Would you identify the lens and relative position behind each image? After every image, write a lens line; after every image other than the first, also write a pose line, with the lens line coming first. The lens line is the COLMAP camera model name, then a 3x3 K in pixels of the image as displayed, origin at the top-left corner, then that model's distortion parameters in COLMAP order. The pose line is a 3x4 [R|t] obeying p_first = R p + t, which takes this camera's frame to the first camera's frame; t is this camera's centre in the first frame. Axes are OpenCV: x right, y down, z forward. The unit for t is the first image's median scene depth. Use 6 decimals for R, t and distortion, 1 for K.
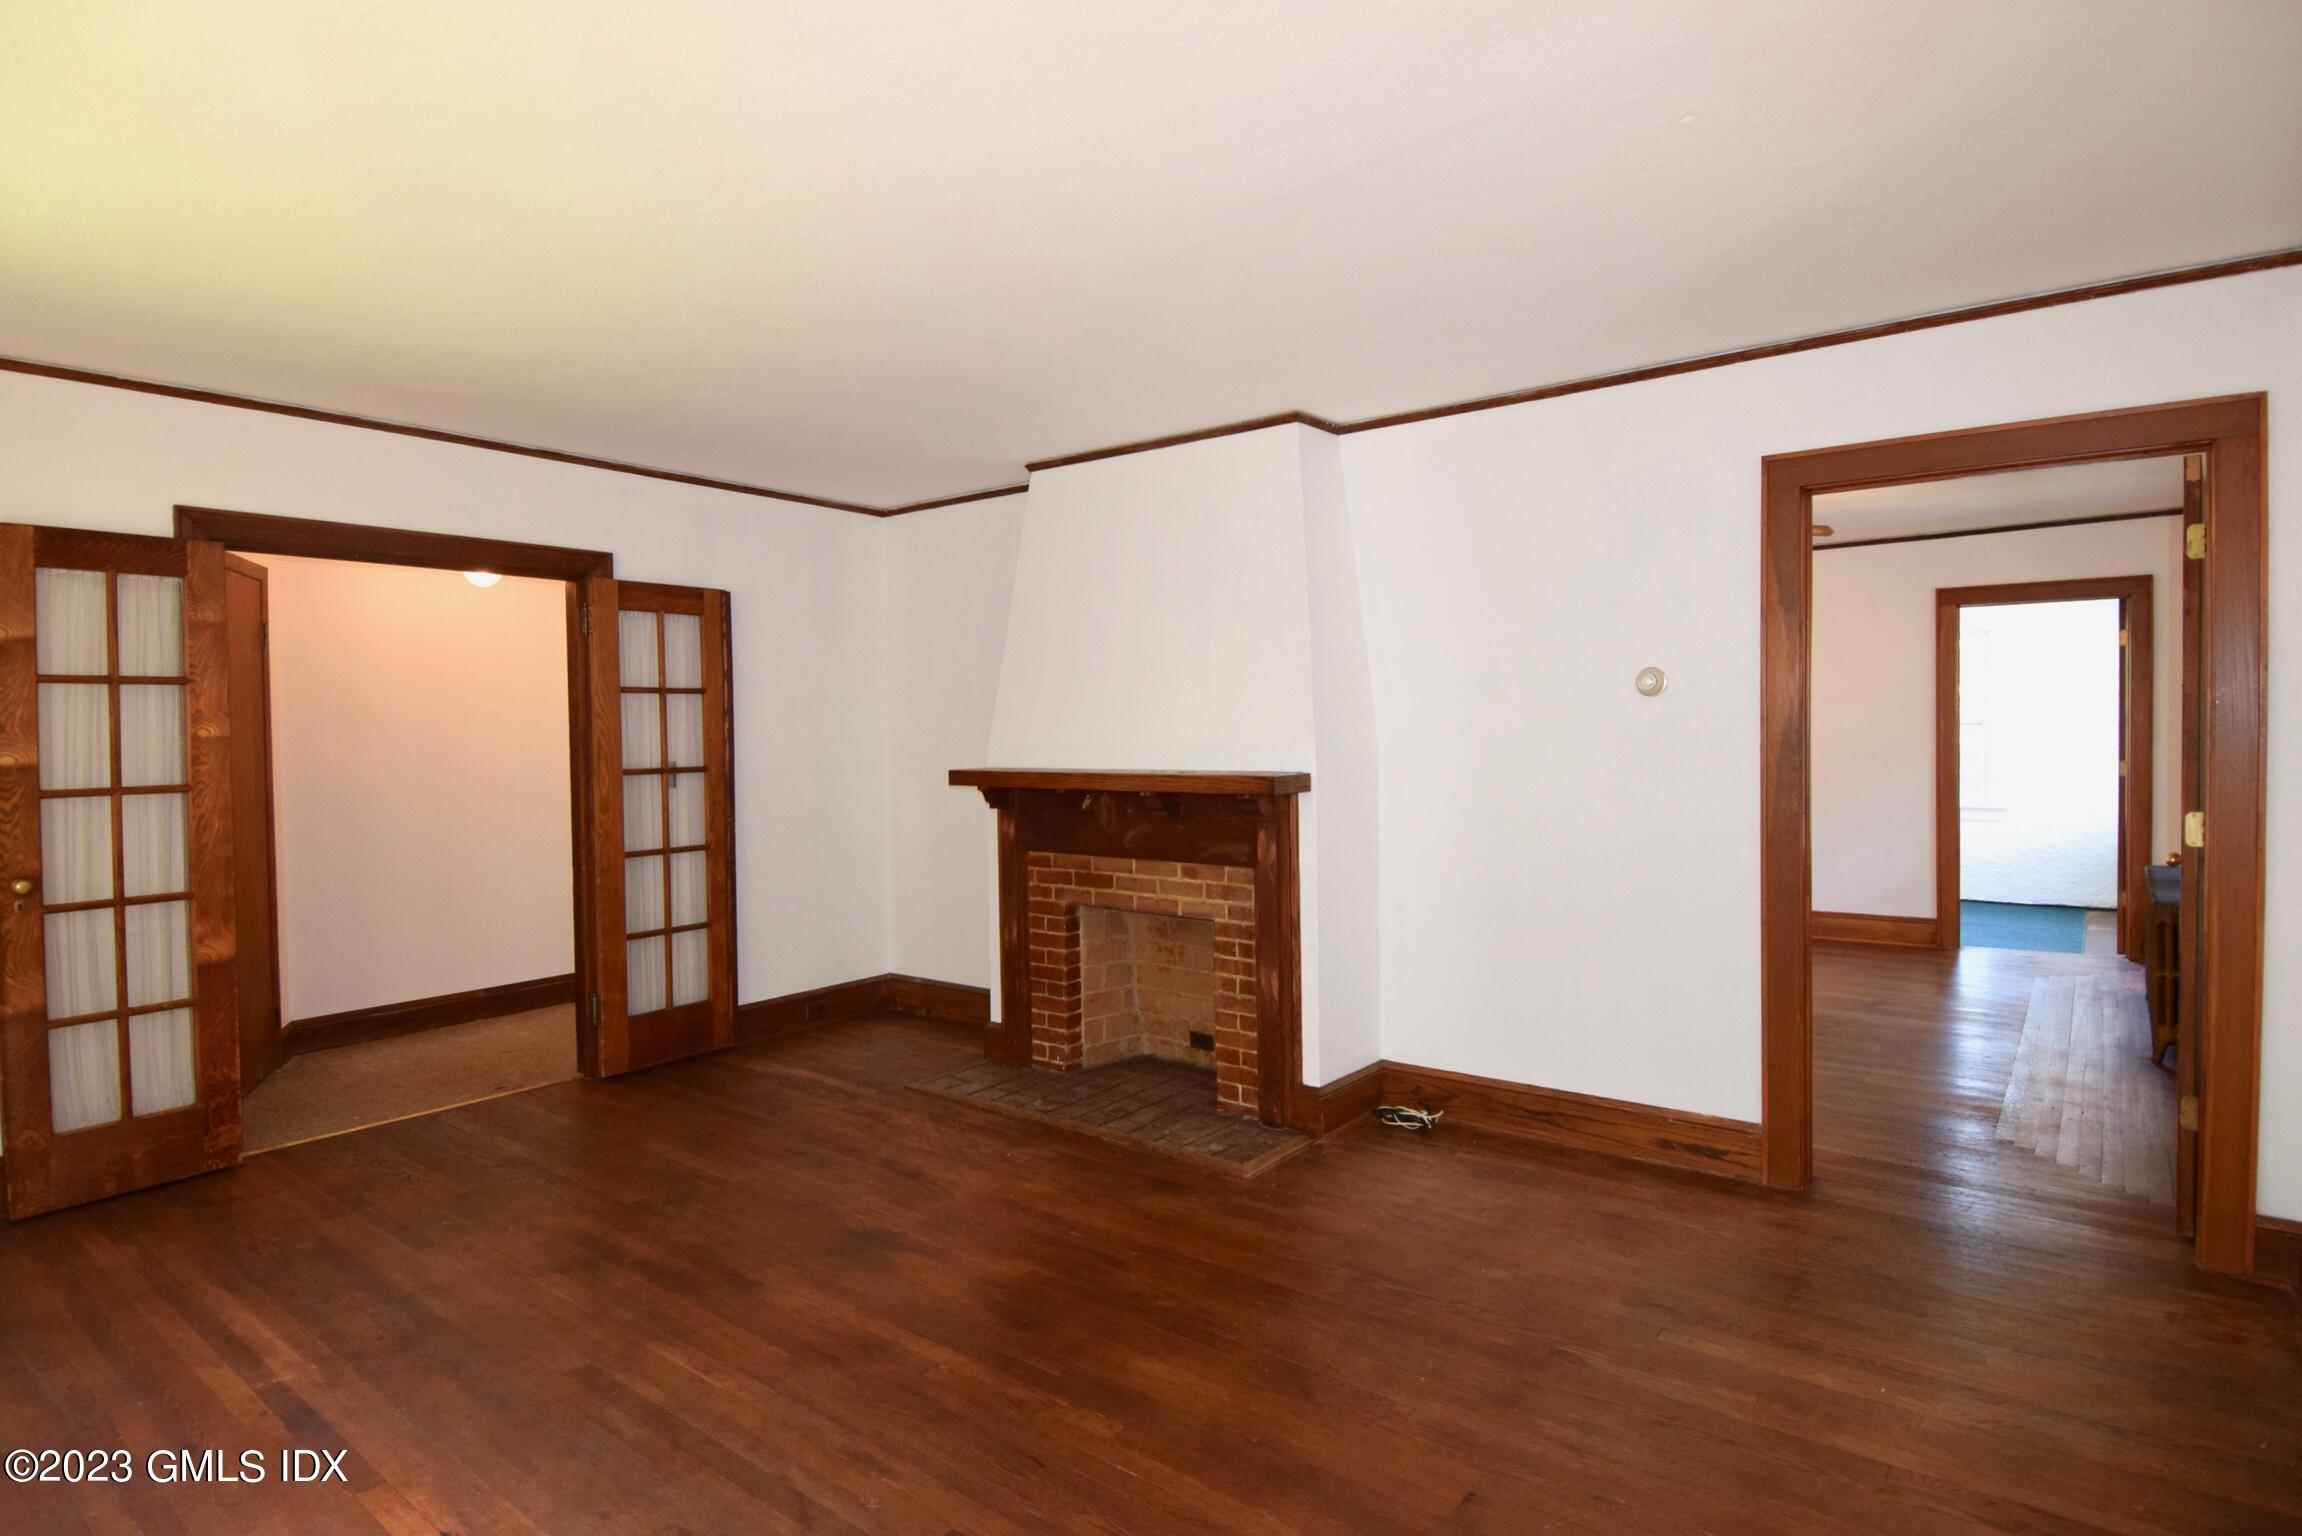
lens RADIAL K [[1201.3, 0, 1157.9], [0, 1201.3, 741.5], [0, 0, 1]] dist [0.058989, -0.058144]
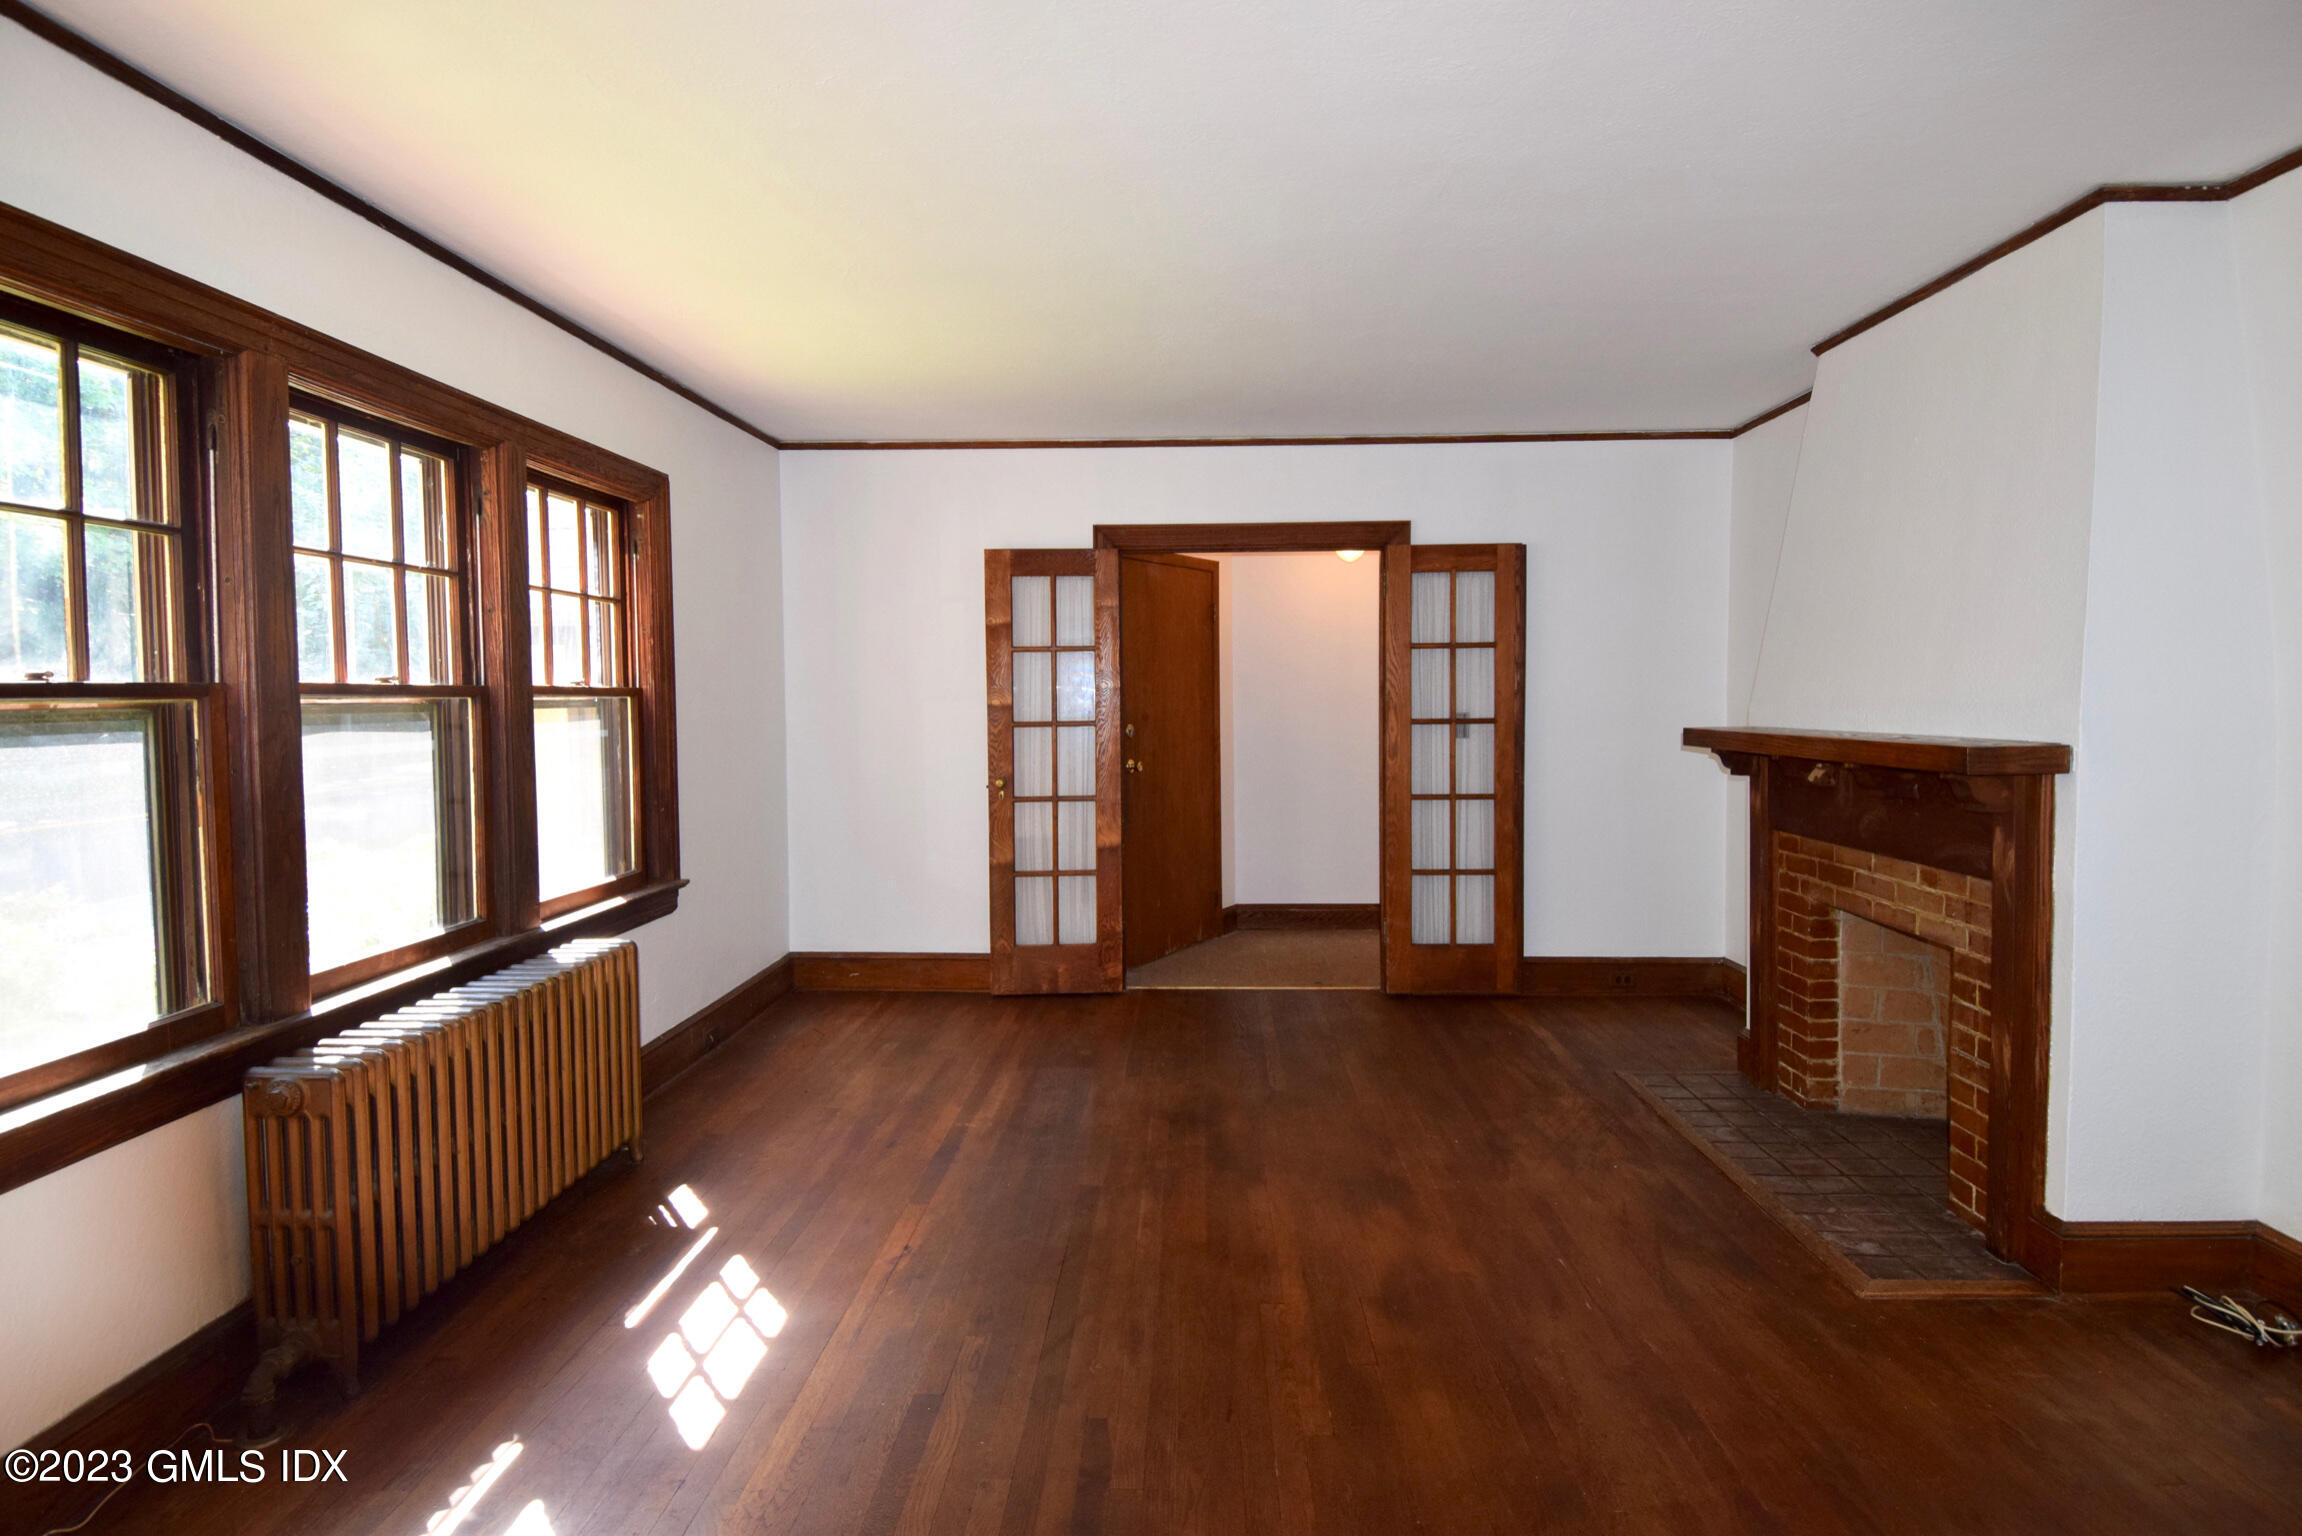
lens RADIAL K [[1201.3, 0, 1157.9], [0, 1201.3, 741.5], [0, 0, 1]] dist [0.058989, -0.058144]
pose [[0.589037, 0.037673, -0.807227, 0.327033], [-0.008345, 0.999143, 0.040540, 0.001324], [0.808063, -0.017144, 0.588847, 0.189661]]
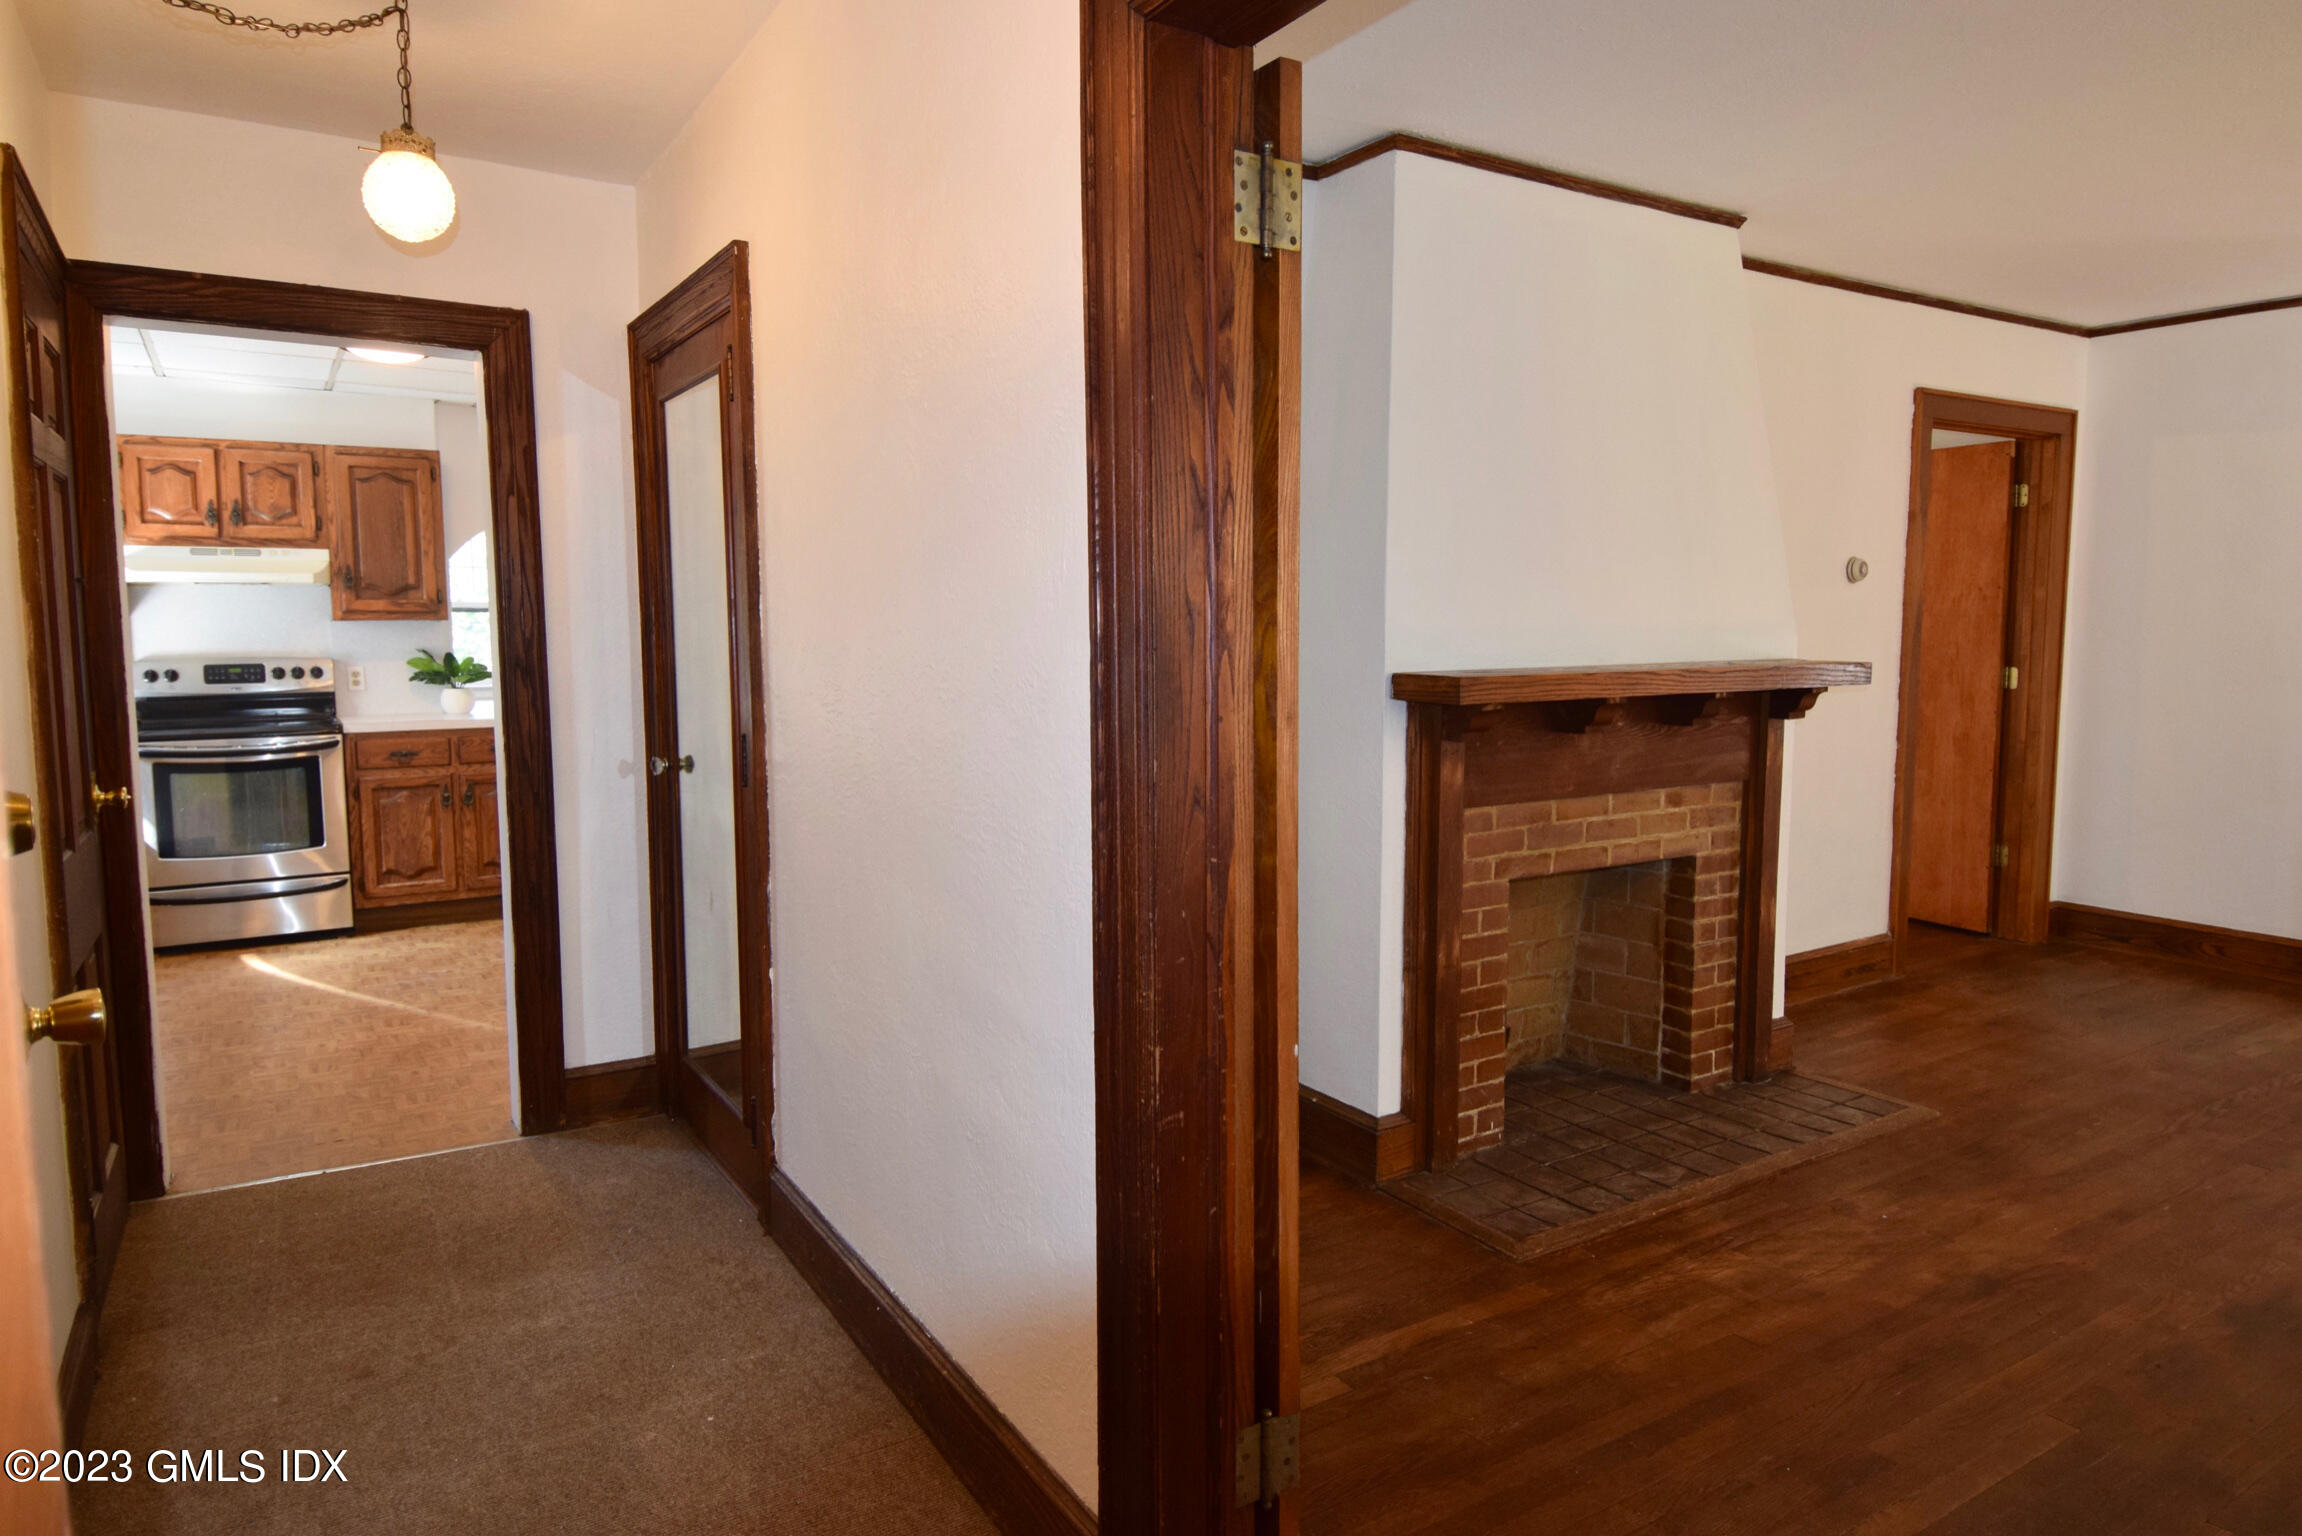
lens RADIAL K [[1394.3, 0, 1158.0], [0, 1394.3, 749.1], [0, 0, 1]] dist [0.031085, -0.033695]
pose [[0.336012, -0.077479, 0.938665, -0.859296], [0.008333, 0.996816, 0.079296, 0.005986], [-0.941821, -0.018823, 0.335588, 0.970087]]
